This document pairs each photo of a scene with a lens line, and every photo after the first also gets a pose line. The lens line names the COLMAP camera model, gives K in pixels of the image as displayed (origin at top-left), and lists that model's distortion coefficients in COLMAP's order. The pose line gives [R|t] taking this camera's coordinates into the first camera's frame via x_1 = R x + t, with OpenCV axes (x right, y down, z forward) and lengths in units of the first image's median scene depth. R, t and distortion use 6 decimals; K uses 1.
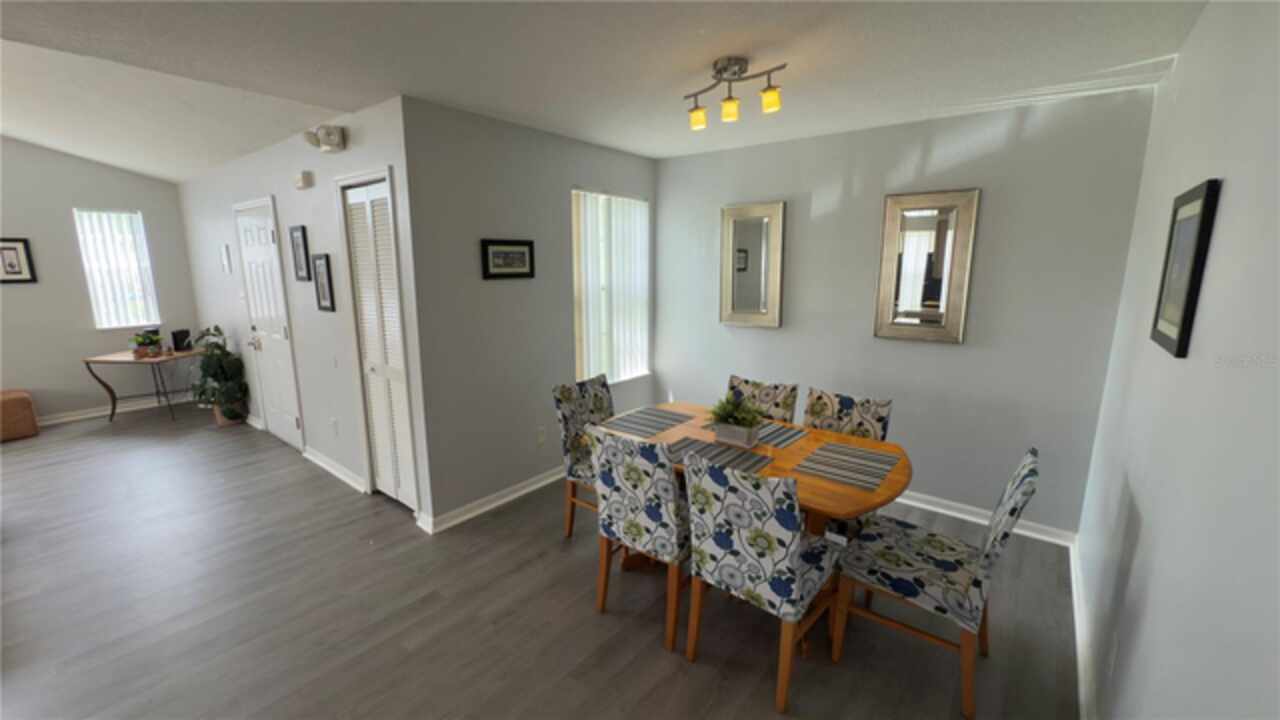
lens RADIAL K [[511.5, 0, 639.9], [0, 511.5, 360.7], [0, 0, 1]] dist [-0.001358, 0.000576]
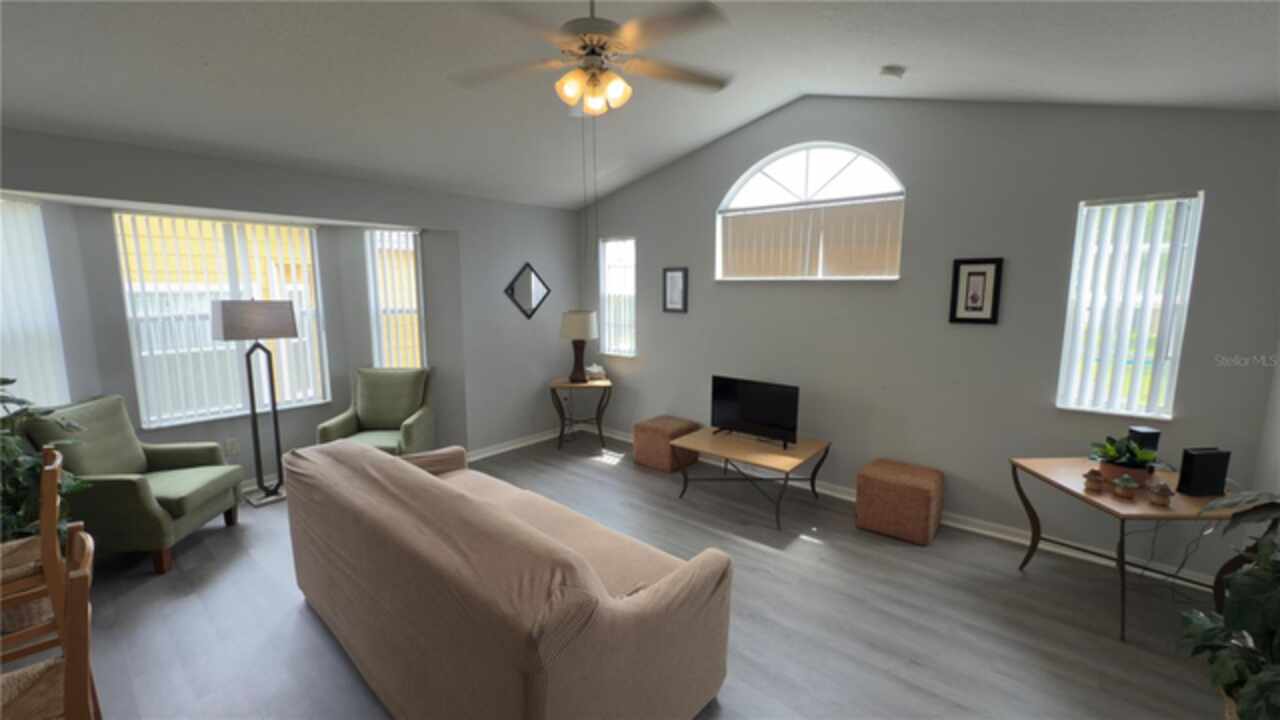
lens RADIAL K [[511.5, 0, 641.7], [0, 511.5, 358.2], [0, 0, 1]] dist [-0.001358, 0.000576]
pose [[-0.032291, 0.138209, -0.989877, -0.594793], [-0.189049, 0.971670, 0.141834, -0.137425], [0.981437, 0.191716, -0.005248, 0.659617]]
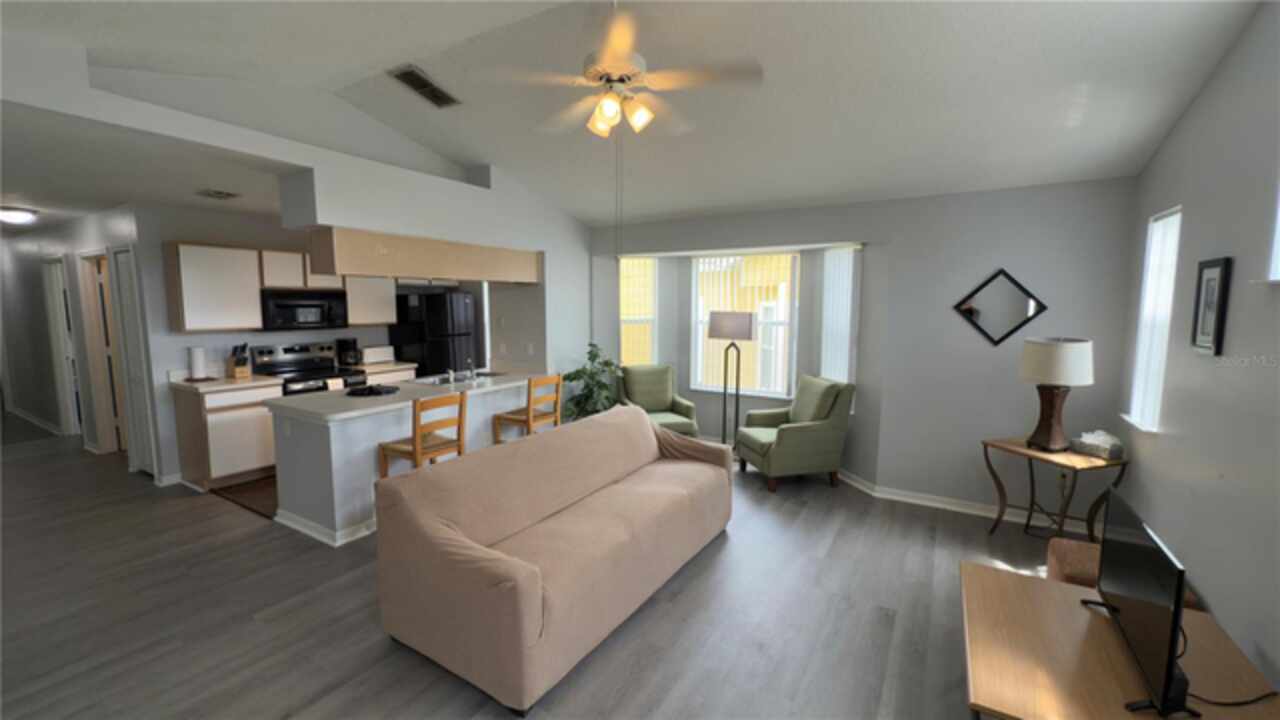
lens RADIAL K [[511.5, 0, 640.7], [0, 511.5, 359.5], [0, 0, 1]] dist [-0.001358, 0.000576]
pose [[-0.992654, 0.008535, -0.120686, -1.088737], [-0.027121, 0.956427, 0.290709, -0.223713], [0.117909, 0.291847, -0.949170, 1.150102]]
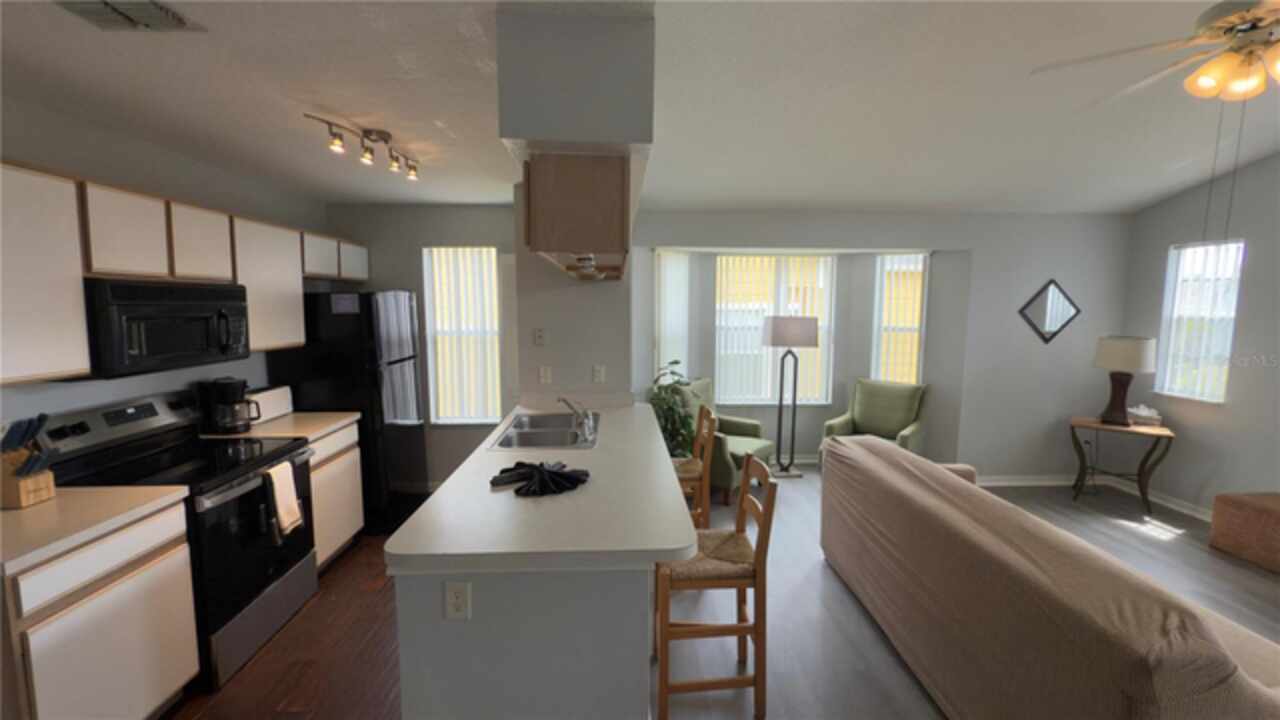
lens RADIAL K [[511.5, 0, 641.8], [0, 511.5, 358.8], [0, 0, 1]] dist [-0.001358, 0.000576]
pose [[-0.755634, 0.065650, -0.651696, -0.467122], [-0.126914, 0.961433, 0.244008, -0.126999], [0.642581, 0.267090, -0.718159, 0.604052]]
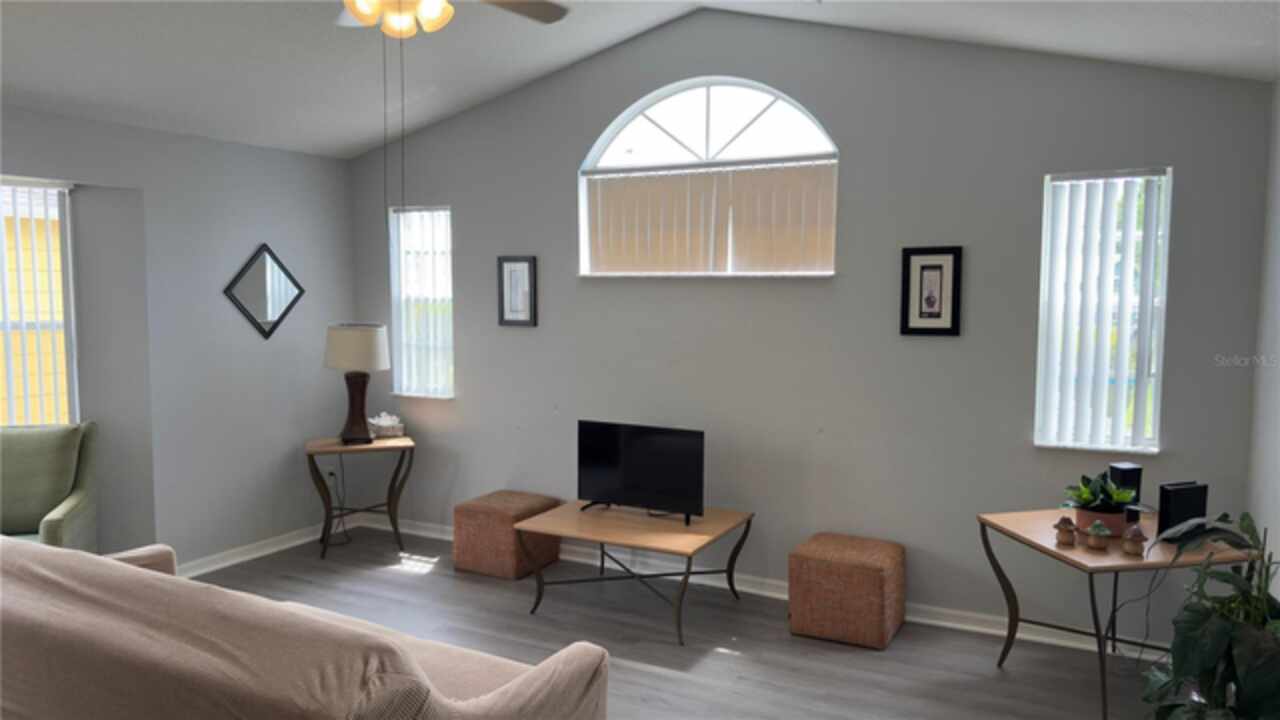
lens RADIAL K [[901.9, 0, 644.0], [0, 901.9, 365.7], [0, 0, 1]] dist [0.045316, -0.050525]
pose [[0.175744, 0.083027, -0.980928, -0.454389], [-0.188159, 0.980900, 0.049313, -0.130277], [0.966287, 0.175904, 0.188010, 0.650026]]
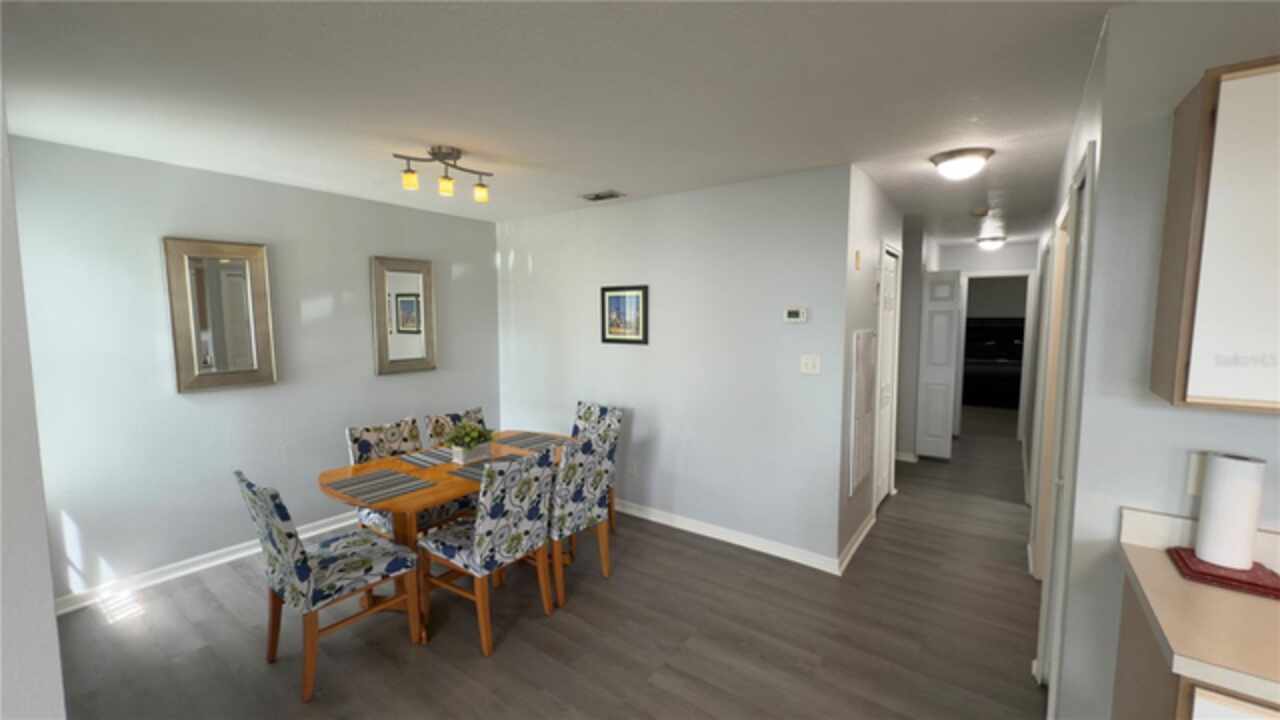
lens RADIAL K [[511.5, 0, 639.4], [0, 511.5, 361.2], [0, 0, 1]] dist [-0.001358, 0.000576]
pose [[-0.032786, -0.091418, 0.995273, -0.578247], [0.187307, 0.977603, 0.095965, -0.062791], [-0.981754, 0.189568, -0.014928, 0.346149]]
